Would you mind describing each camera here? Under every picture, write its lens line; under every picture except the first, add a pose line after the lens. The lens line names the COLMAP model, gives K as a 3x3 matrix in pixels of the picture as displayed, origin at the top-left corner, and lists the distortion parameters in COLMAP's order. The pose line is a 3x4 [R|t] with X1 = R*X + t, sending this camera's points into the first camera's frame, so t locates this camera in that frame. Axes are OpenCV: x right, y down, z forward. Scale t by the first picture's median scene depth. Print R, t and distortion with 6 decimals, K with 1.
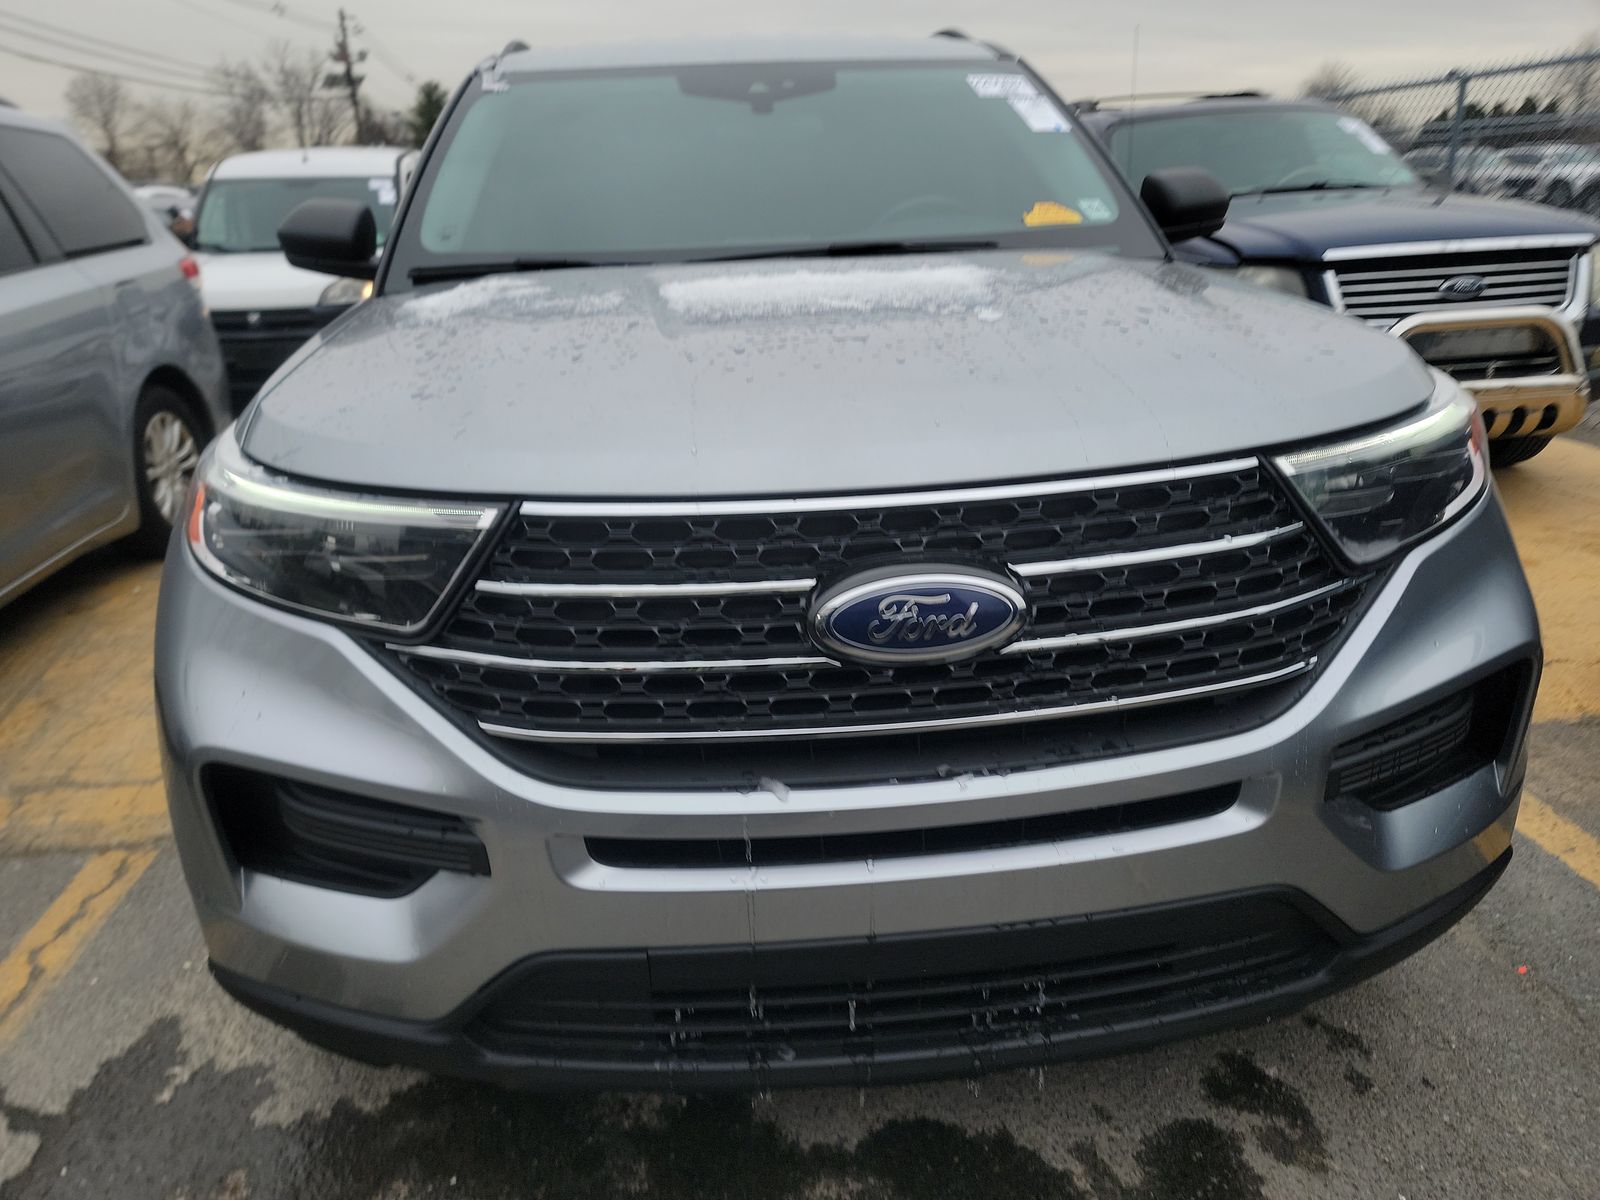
lens RADIAL K [[1105.3, 0, 790.8], [0, 1105.3, 587.4], [0, 0, 1]] dist [0.073752, -0.066269]
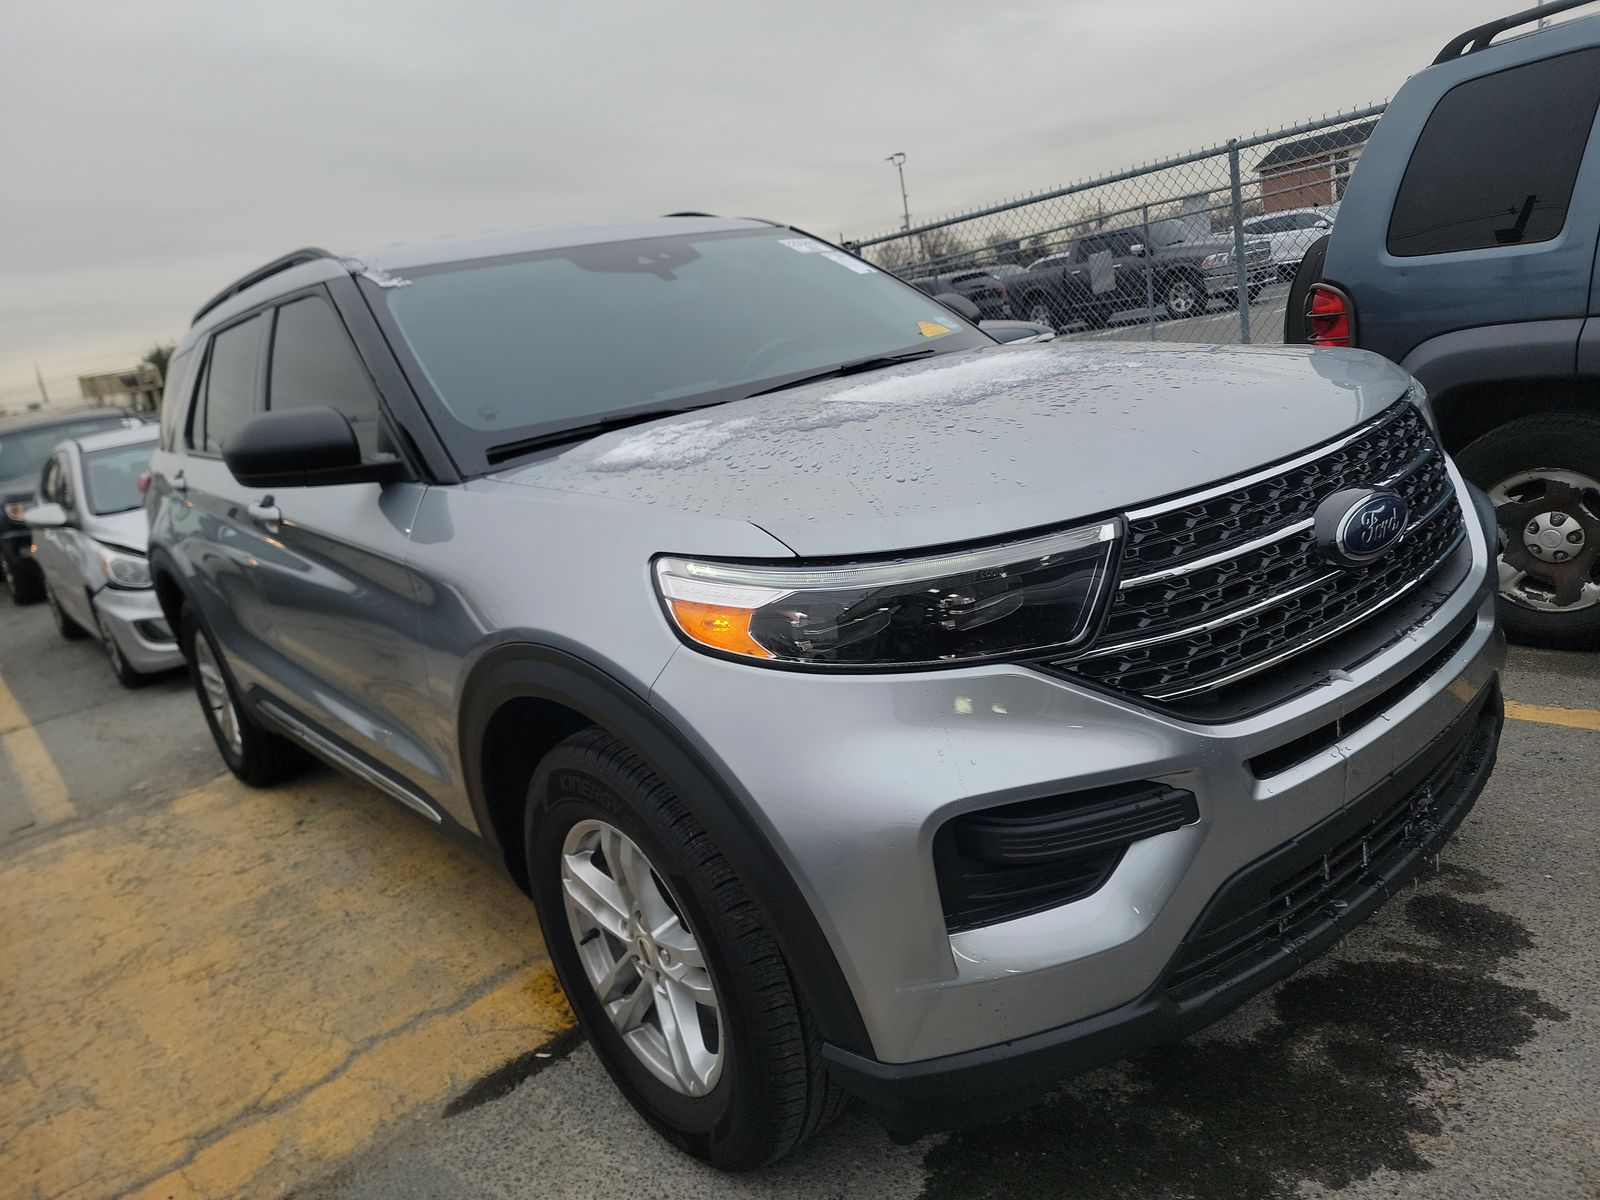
lens RADIAL K [[1105.3, 0, 790.8], [0, 1105.3, 587.4], [0, 0, 1]] dist [0.073752, -0.066269]
pose [[0.827242, -0.230701, 0.512296, -1.102560], [0.313943, 0.945985, -0.080943, -0.013739], [-0.465951, 0.227791, 0.854986, 0.123171]]
